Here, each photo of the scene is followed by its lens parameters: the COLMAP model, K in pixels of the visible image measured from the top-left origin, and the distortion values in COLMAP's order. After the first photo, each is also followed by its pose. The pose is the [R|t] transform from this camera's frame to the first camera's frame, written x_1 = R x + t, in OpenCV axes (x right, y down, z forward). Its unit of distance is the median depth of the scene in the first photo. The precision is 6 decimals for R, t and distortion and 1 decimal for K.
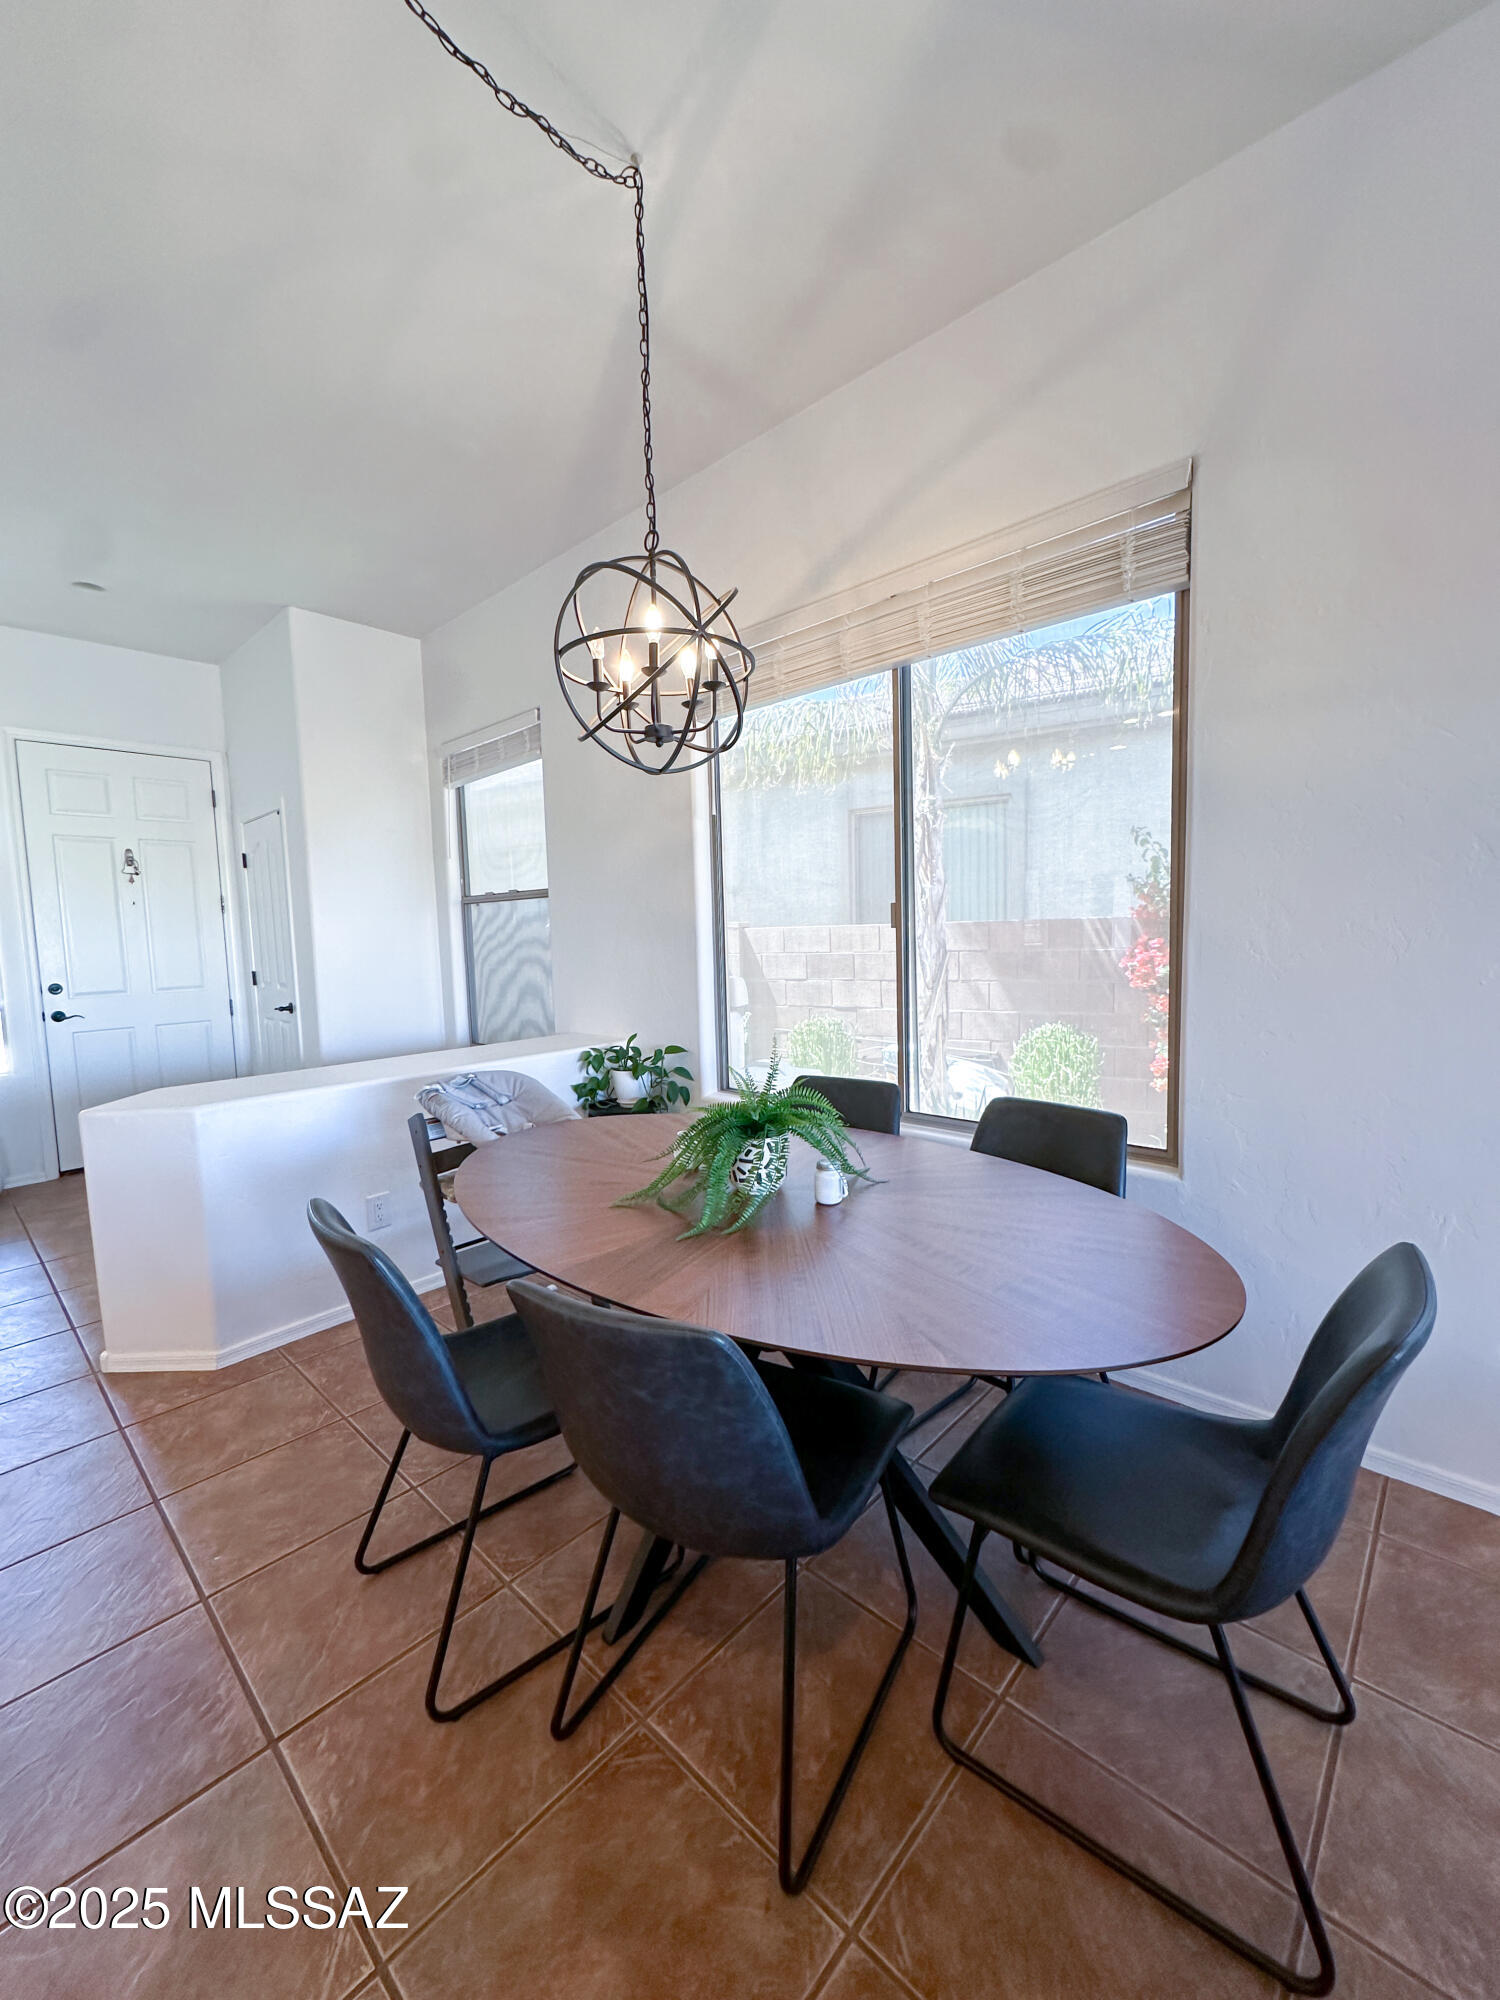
lens RADIAL K [[803.0, 0, 744.8], [0, 803.0, 997.6], [0, 0, 1]] dist [-0.001311, -0.000479]
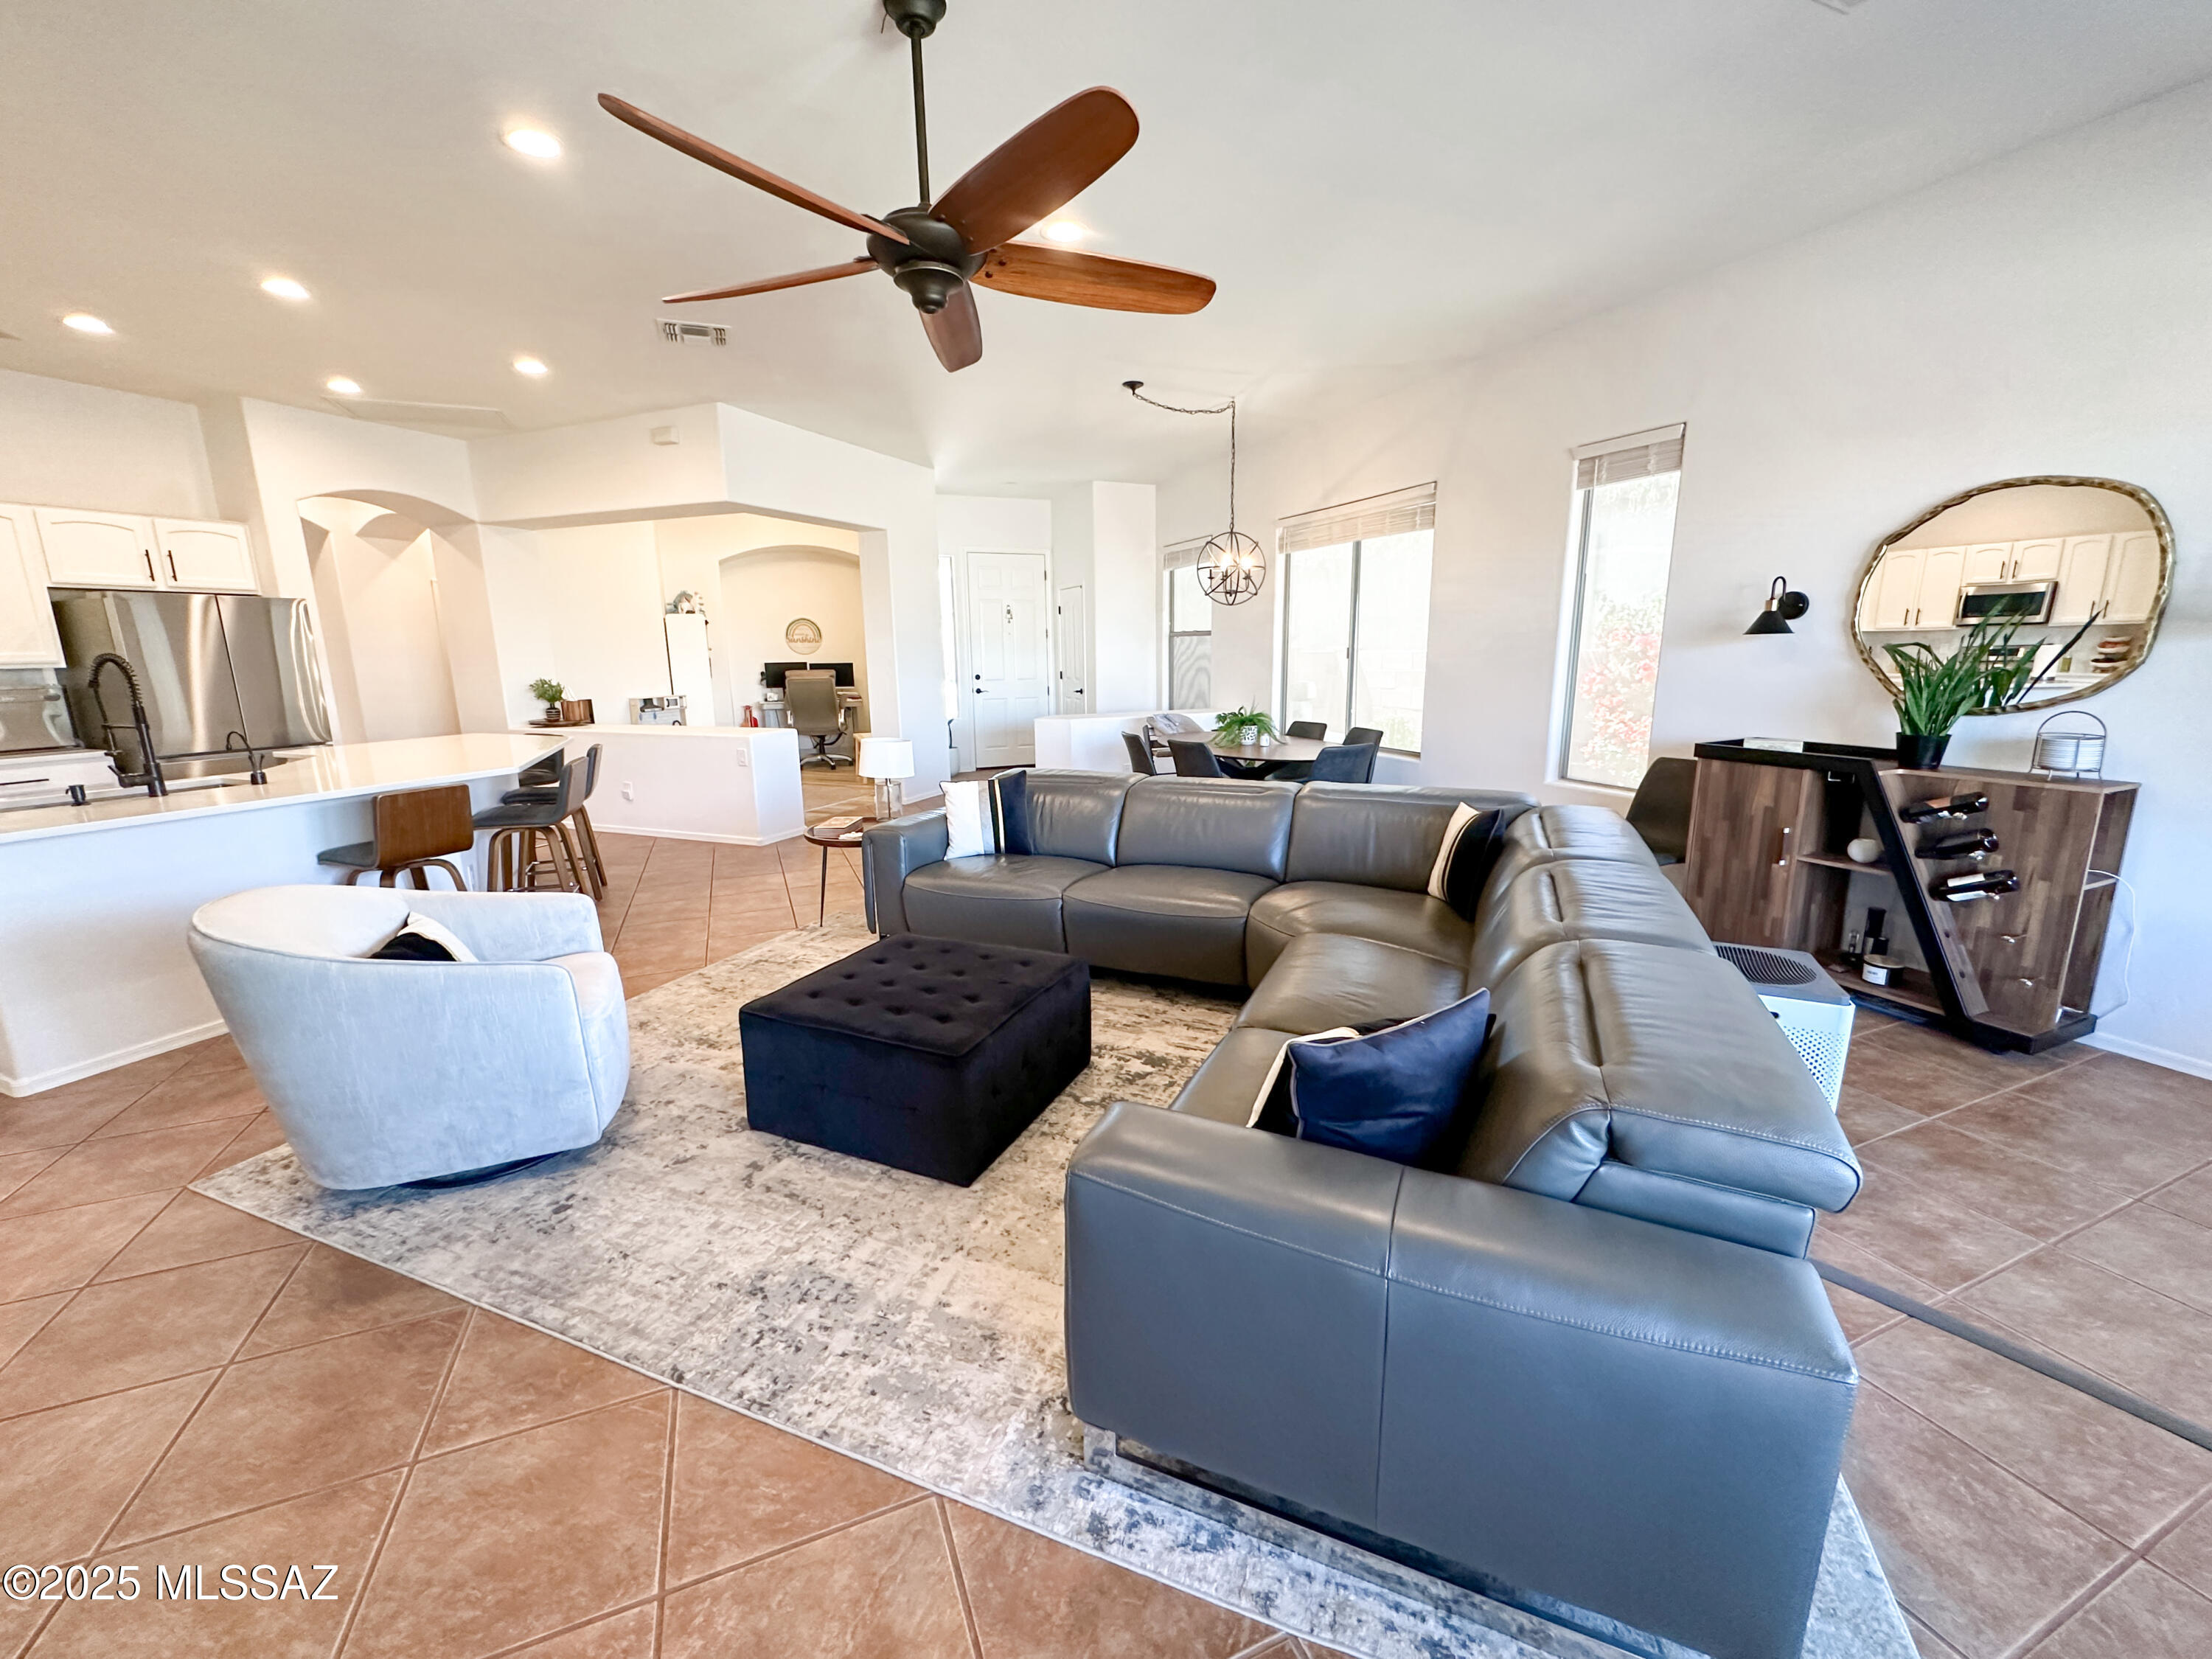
lens RADIAL K [[888.1, 0, 1100.9], [0, 888.1, 831.2], [0, 0, 1]] dist [-0.001311, -0.000479]
pose [[0.911609, 0.100869, -0.398489, 0.468870], [-0.048973, 0.989171, 0.138353, 0.063041], [0.408130, -0.106608, 0.906678, -1.240716]]
